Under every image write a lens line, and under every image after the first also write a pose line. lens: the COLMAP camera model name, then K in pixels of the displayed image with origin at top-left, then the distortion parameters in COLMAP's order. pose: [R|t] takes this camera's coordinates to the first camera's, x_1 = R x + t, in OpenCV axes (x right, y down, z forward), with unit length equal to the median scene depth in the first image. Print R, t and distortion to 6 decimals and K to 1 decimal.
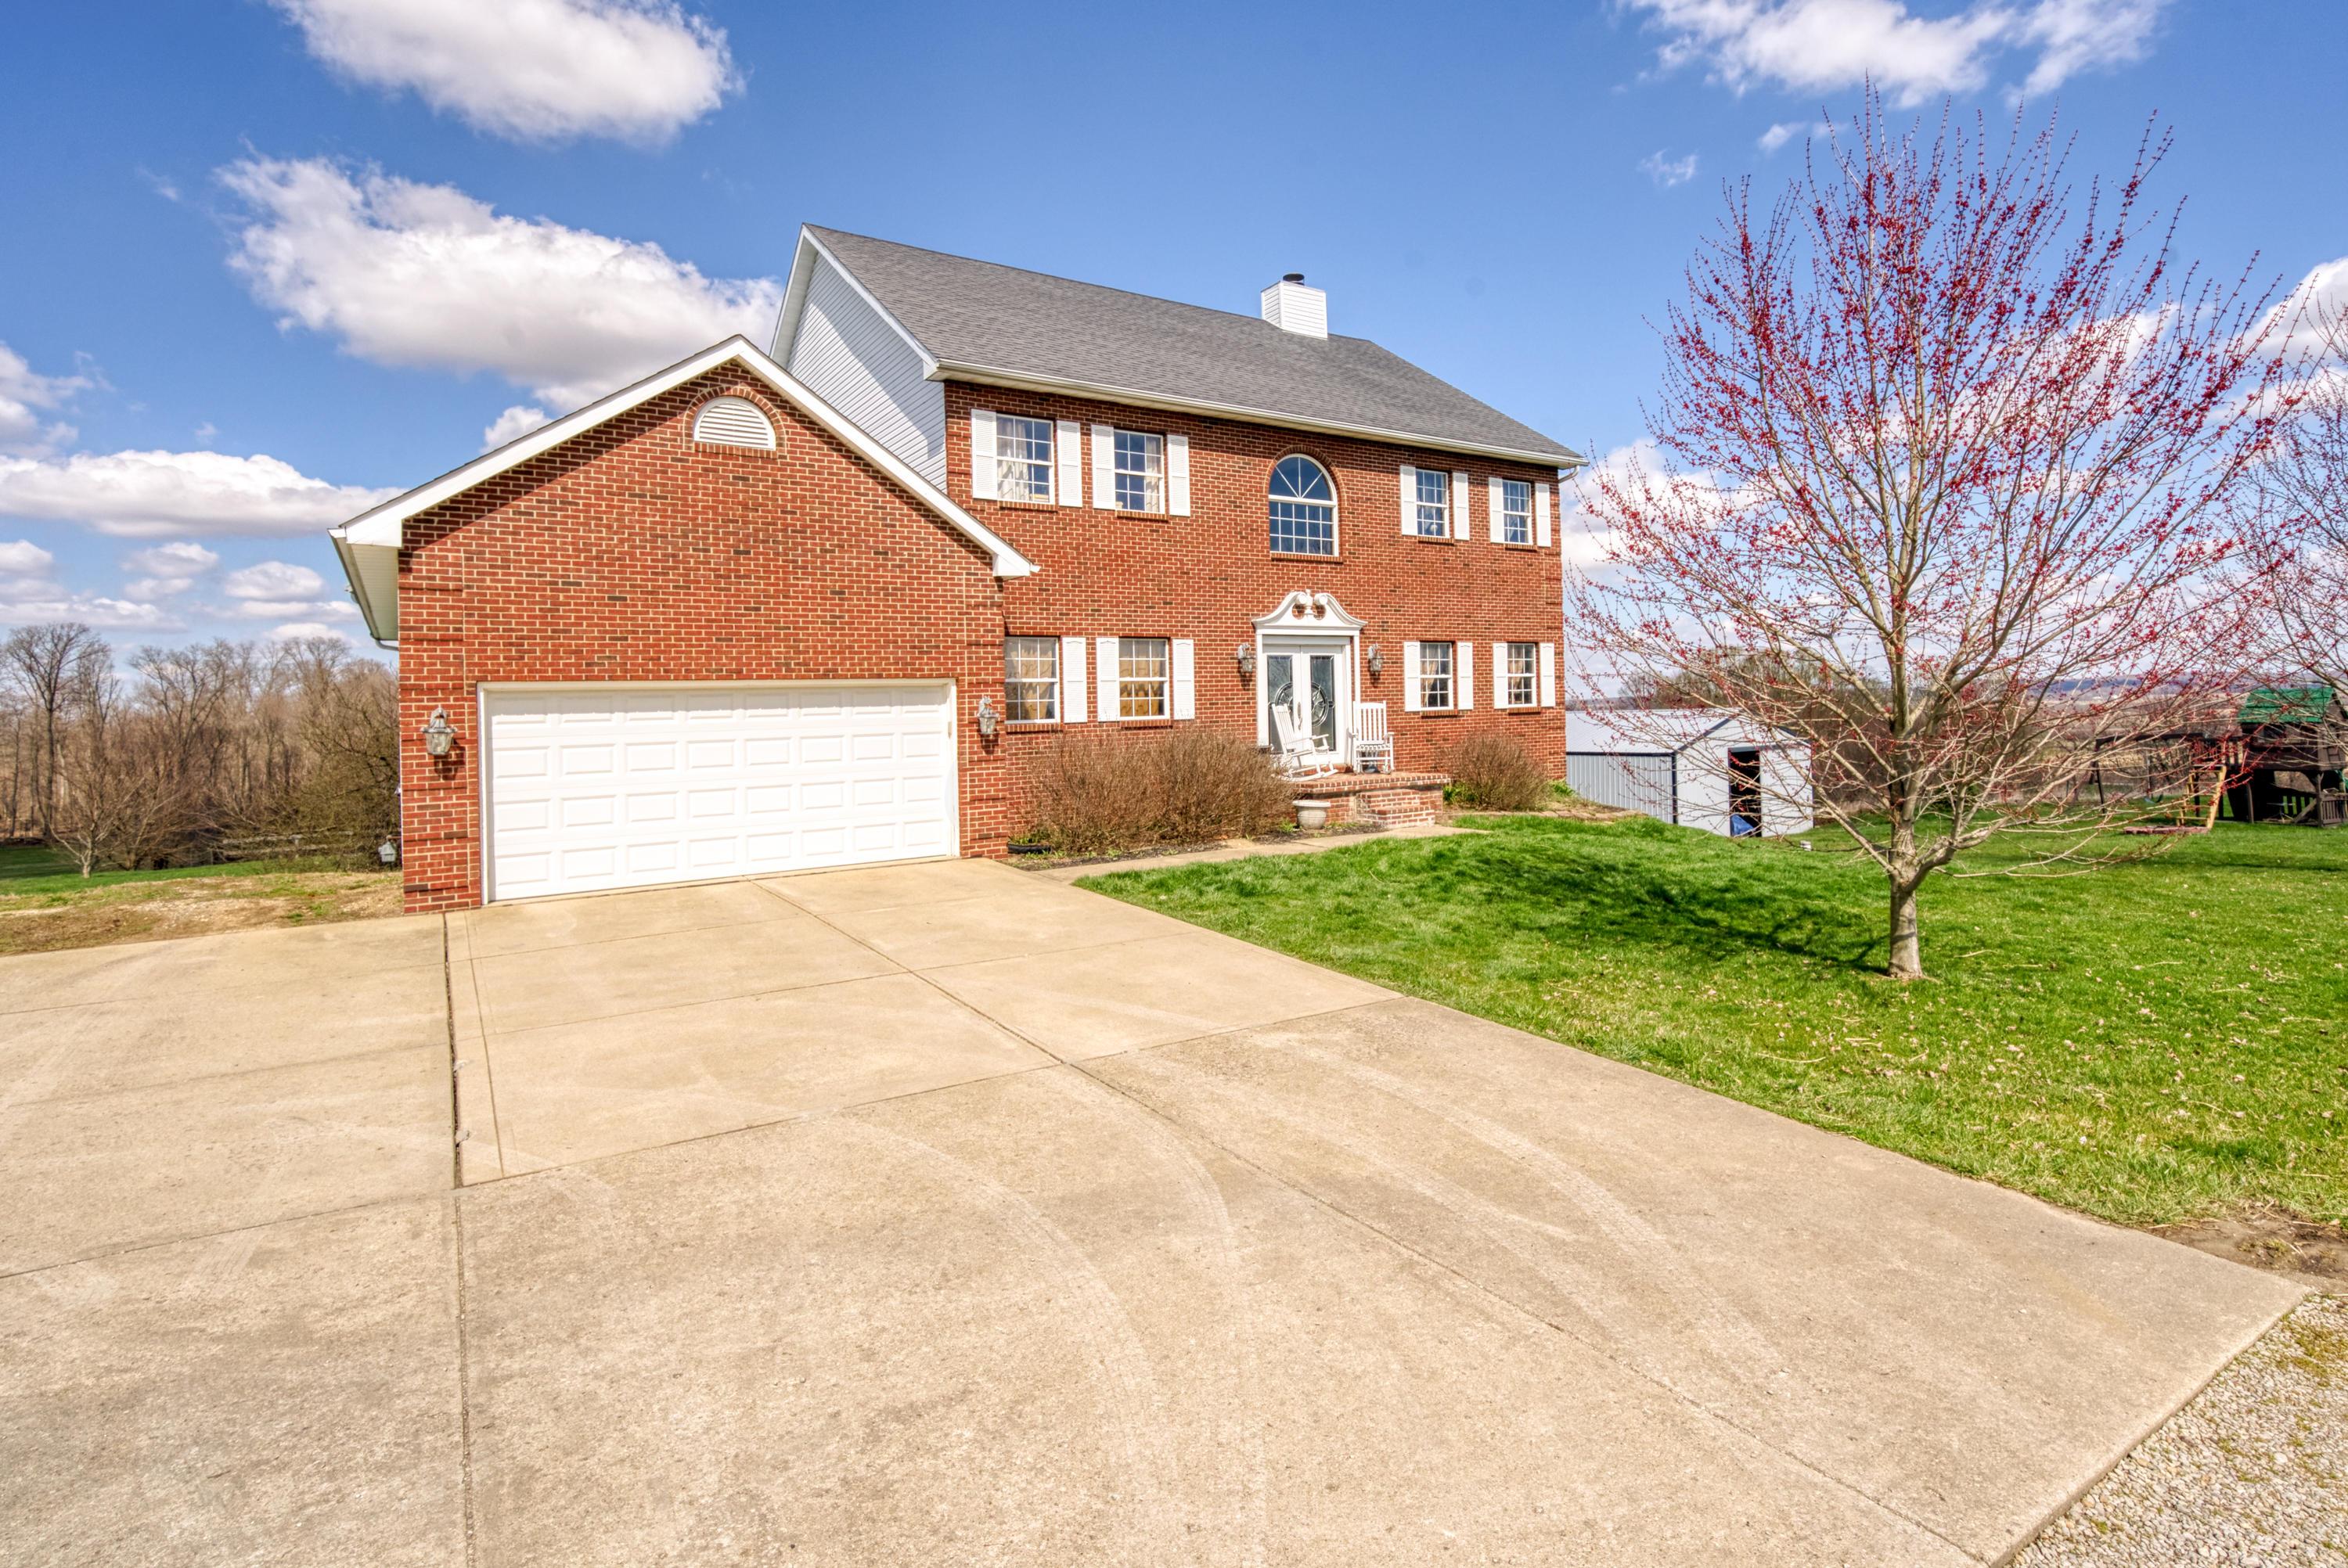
lens RADIAL K [[1092.1, 0, 1172.6], [0, 1092.1, 752.9], [0, 0, 1]] dist [0.000519, 0.000470]
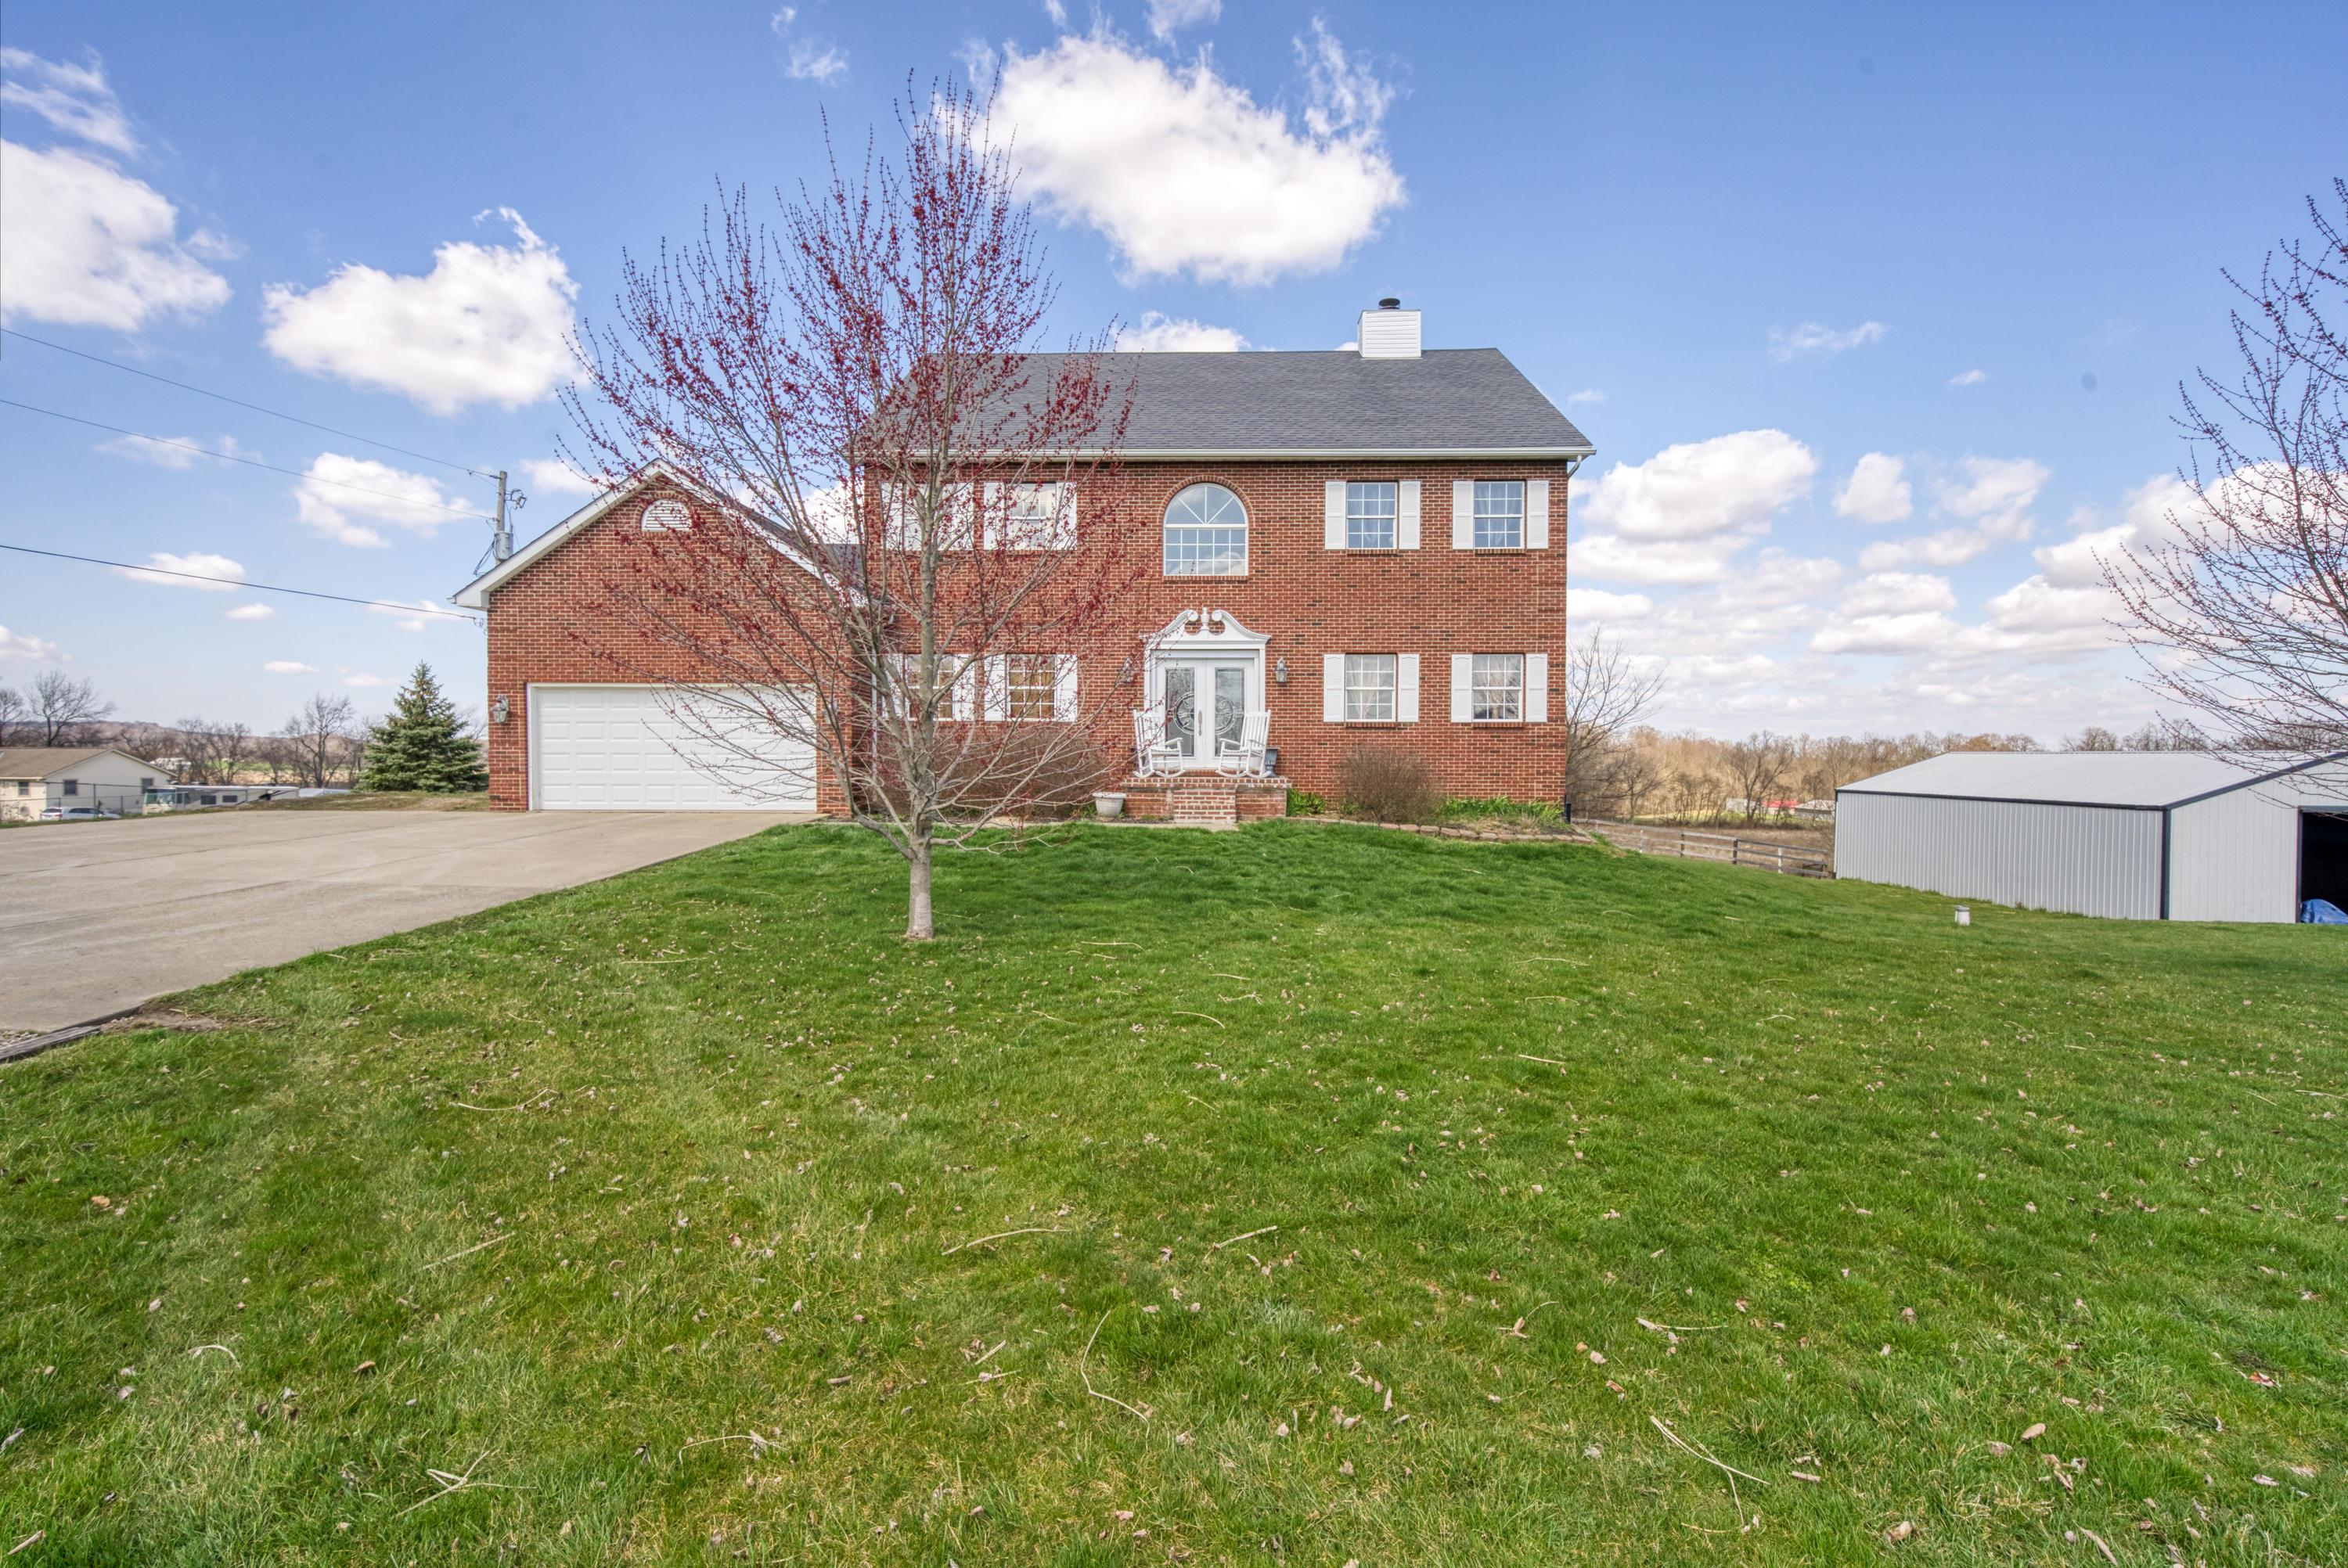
lens RADIAL K [[949.3, 0, 1251.8], [0, 949.3, 788.1], [0, 0, 1]] dist [0.001316, 0.000162]
pose [[0.830939, 0.065239, -0.552525, 0.667299], [-0.049060, 0.997825, 0.044035, -0.011840], [0.554196, -0.009484, 0.832332, 0.218282]]
